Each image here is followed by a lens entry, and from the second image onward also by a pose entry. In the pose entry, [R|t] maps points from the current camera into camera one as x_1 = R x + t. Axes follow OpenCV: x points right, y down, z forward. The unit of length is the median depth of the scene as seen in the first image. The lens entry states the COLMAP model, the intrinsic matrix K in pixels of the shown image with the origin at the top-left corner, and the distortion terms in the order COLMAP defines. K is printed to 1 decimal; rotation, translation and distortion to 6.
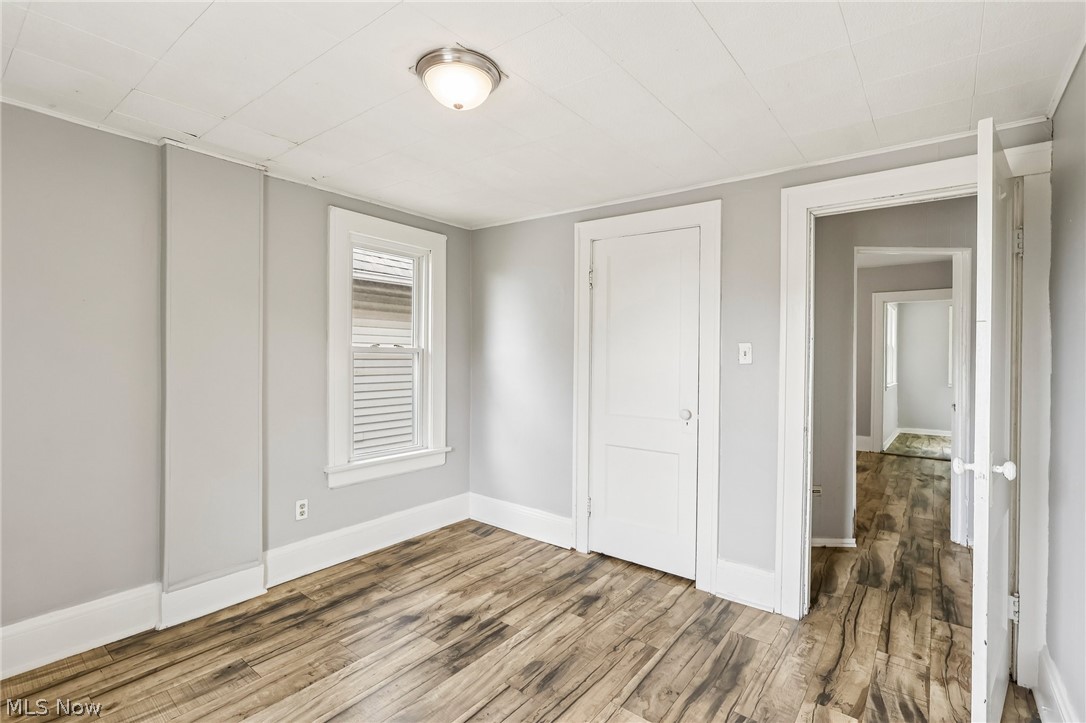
lens RADIAL K [[511.0, 0, 545.1], [0, 511.0, 359.0], [0, 0, 1]] dist [0.000276, 0.000196]
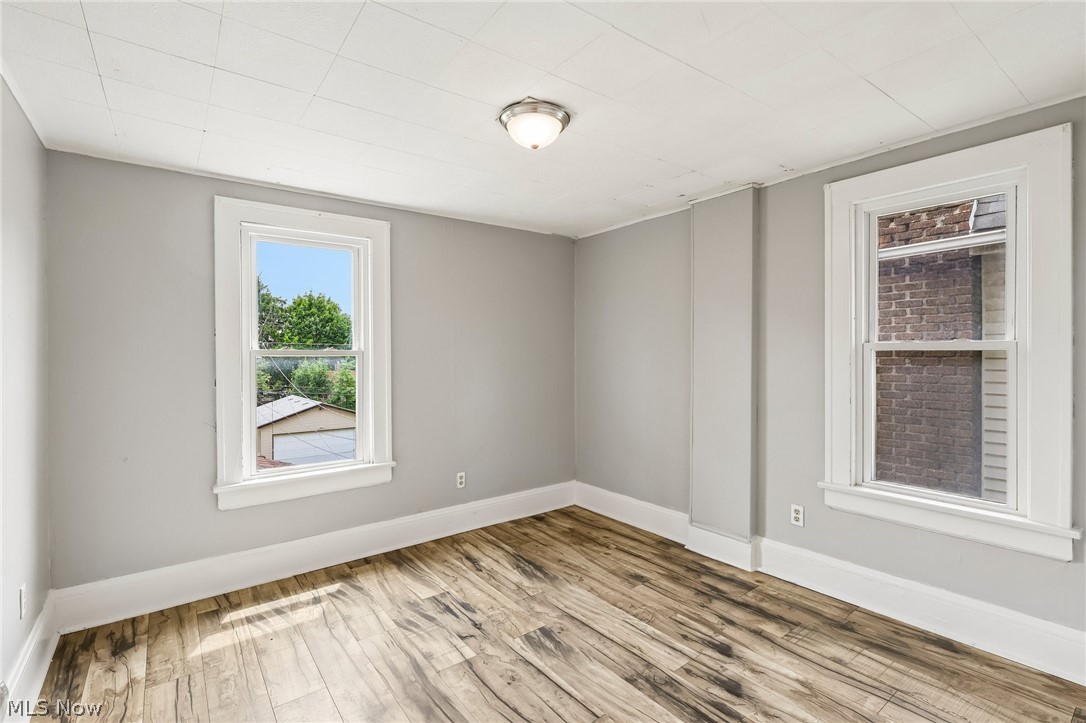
lens RADIAL K [[511.0, 0, 545.1], [0, 511.0, 359.0], [0, 0, 1]] dist [0.000276, 0.000196]
pose [[-0.276896, 0.000826, -0.960899, 0.658575], [-0.000668, 0.999999, 0.001052, -0.000918], [0.960900, 0.000933, -0.276895, 0.916332]]
